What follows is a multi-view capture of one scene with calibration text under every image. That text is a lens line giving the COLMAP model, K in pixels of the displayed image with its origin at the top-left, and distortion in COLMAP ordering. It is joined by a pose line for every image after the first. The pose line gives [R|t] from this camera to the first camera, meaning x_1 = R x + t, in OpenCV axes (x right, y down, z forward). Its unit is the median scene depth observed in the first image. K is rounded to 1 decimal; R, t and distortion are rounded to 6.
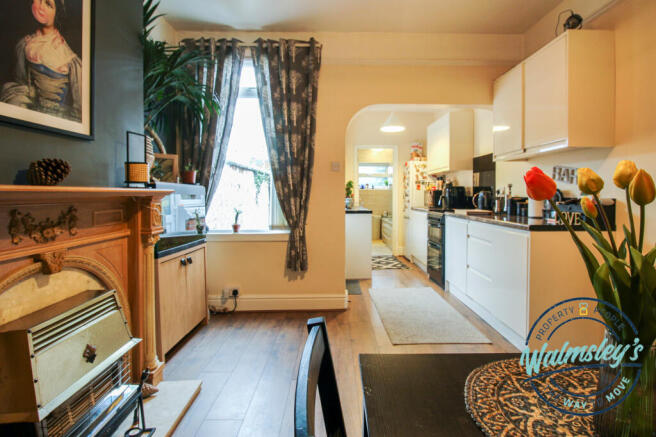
lens RADIAL K [[329.3, 0, 344.6], [0, 329.3, 195.1], [0, 0, 1]] dist [0.000985, 0.000045]
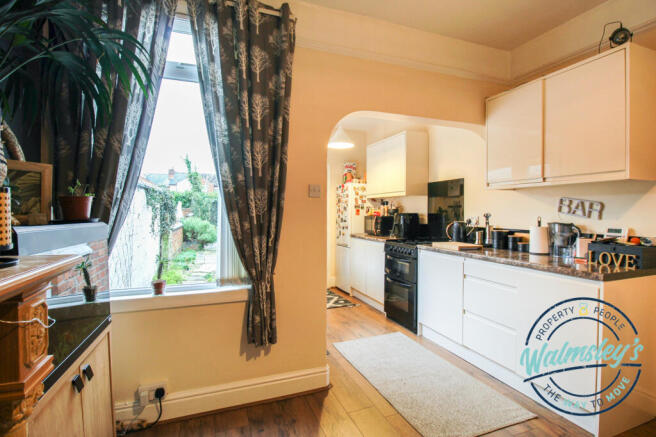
lens RADIAL K [[315.9, 0, 327.9], [0, 315.9, 212.0], [0, 0, 1]] dist [-0.008592, -0.000830]
pose [[0.944524, 0.001082, 0.328442, -0.228372], [-0.002162, 0.999993, 0.002921, -0.043409], [-0.328437, -0.003469, 0.944520, 0.343457]]
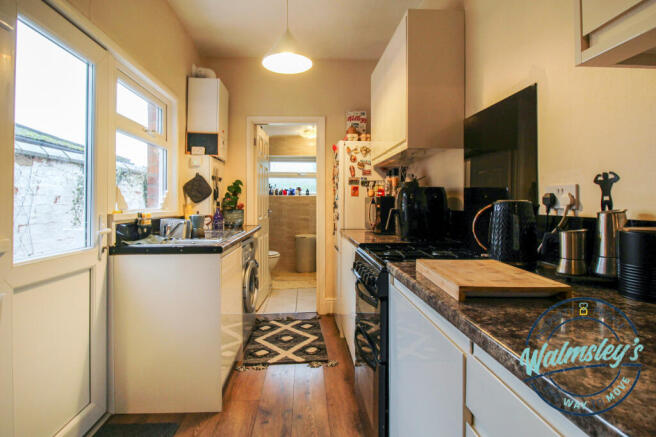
lens RADIAL K [[335.0, 0, 324.0], [0, 335.0, 199.4], [0, 0, 1]] dist [0.000461, -0.000366]
pose [[0.999883, -0.004124, 0.014707, 0.277485], [0.004239, 0.999961, -0.007773, -0.010901], [-0.014675, 0.007834, 0.999862, 0.781802]]
